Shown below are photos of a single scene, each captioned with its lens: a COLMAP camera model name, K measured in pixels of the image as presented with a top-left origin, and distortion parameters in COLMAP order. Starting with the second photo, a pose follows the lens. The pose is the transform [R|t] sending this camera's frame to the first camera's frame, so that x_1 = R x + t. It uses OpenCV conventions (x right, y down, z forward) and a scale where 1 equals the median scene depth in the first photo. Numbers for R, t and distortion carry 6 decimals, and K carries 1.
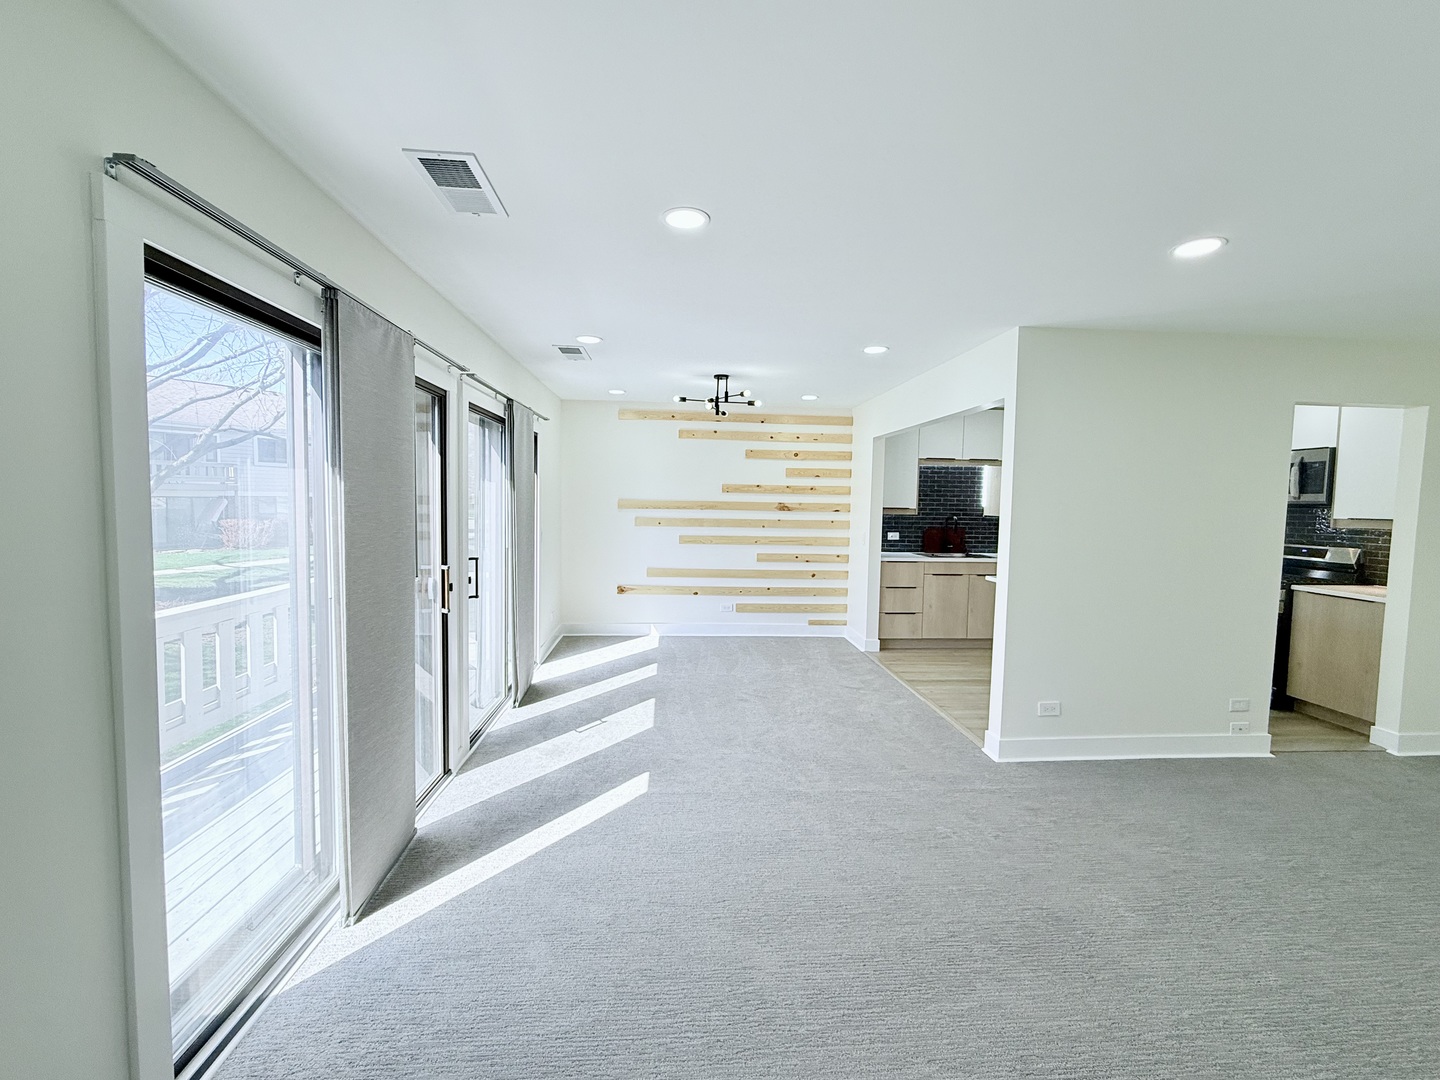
lens RADIAL K [[614.1, 0, 719.7], [0, 614.1, 539.1], [0, 0, 1]] dist [0.000185, 0.000085]
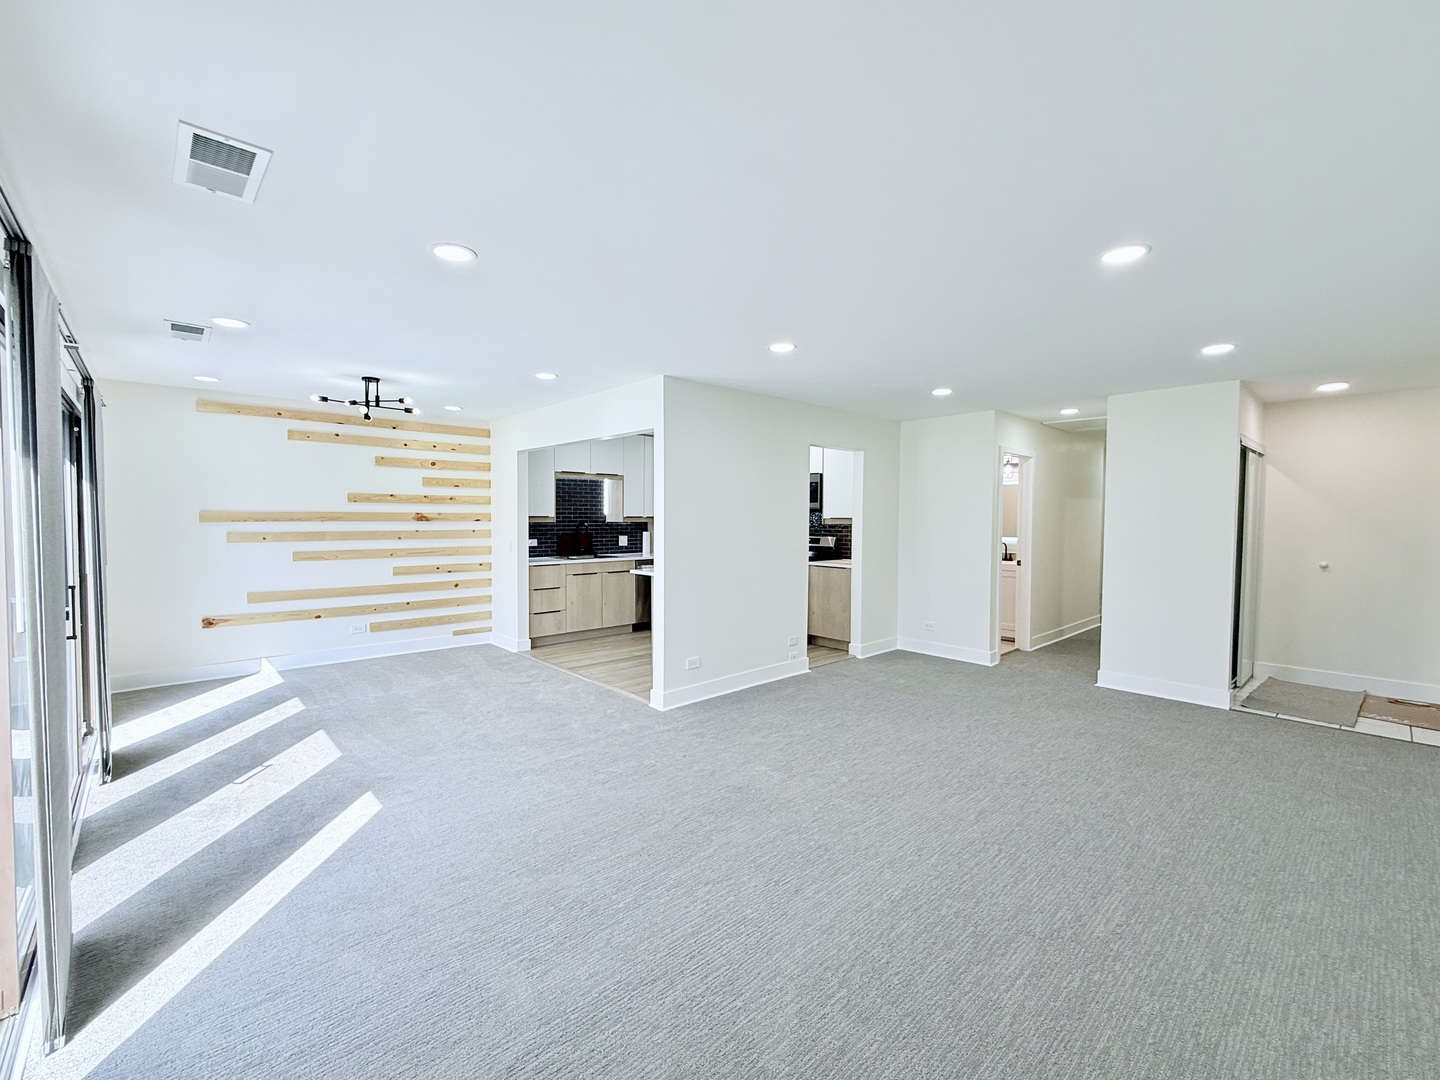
lens RADIAL K [[614.1, 0, 719.7], [0, 614.1, 539.1], [0, 0, 1]] dist [0.000185, 0.000085]
pose [[0.785555, -0.036965, 0.617687, -0.170912], [0.048325, 0.998830, -0.001684, 0.008907], [-0.616903, 0.031172, 0.786422, -0.068340]]
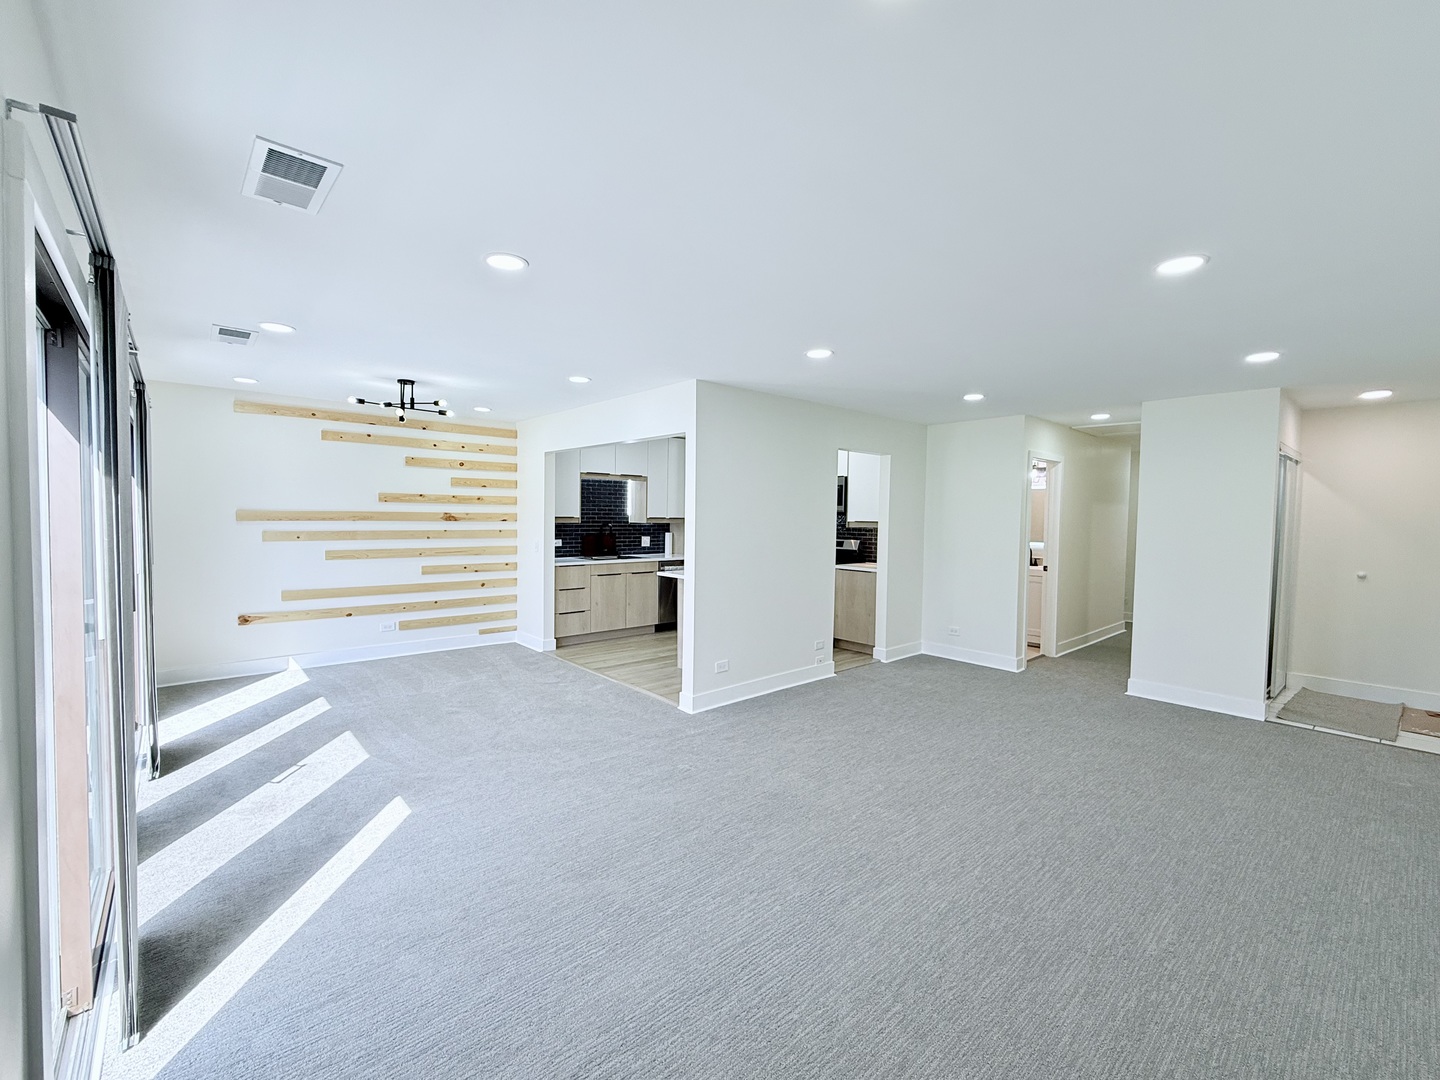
lens RADIAL K [[612.8, 0, 720.0], [0, 612.8, 540.0], [0, 0, 1]] dist [-0.000190, 0.000032]
pose [[0.796782, -0.032014, 0.603419, -0.194026], [0.038543, 0.999255, 0.002121, -0.001687], [-0.603037, 0.021568, 0.797422, -0.050044]]
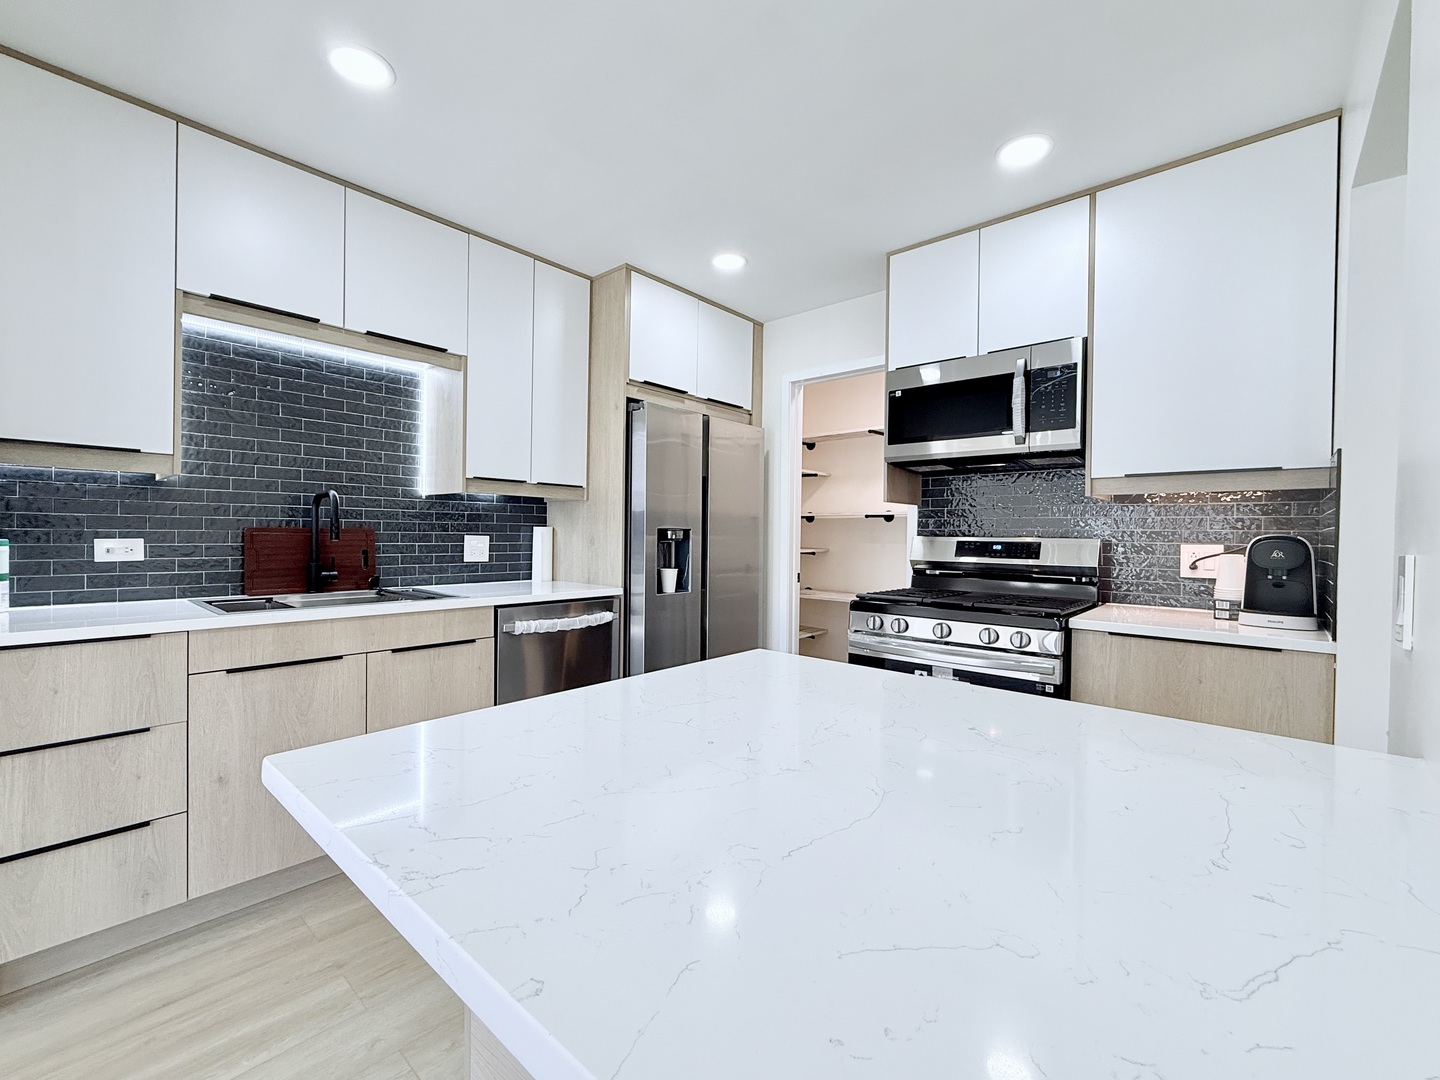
lens RADIAL K [[614.2, 0, 719.1], [0, 614.2, 539.7], [0, 0, 1]] dist [-0.000179, 0.000033]
pose [[0.719050, -0.014824, 0.694800, 0.394301], [0.043275, 0.998787, -0.023475, 0.014212], [-0.693609, 0.046947, 0.718820, 0.780416]]
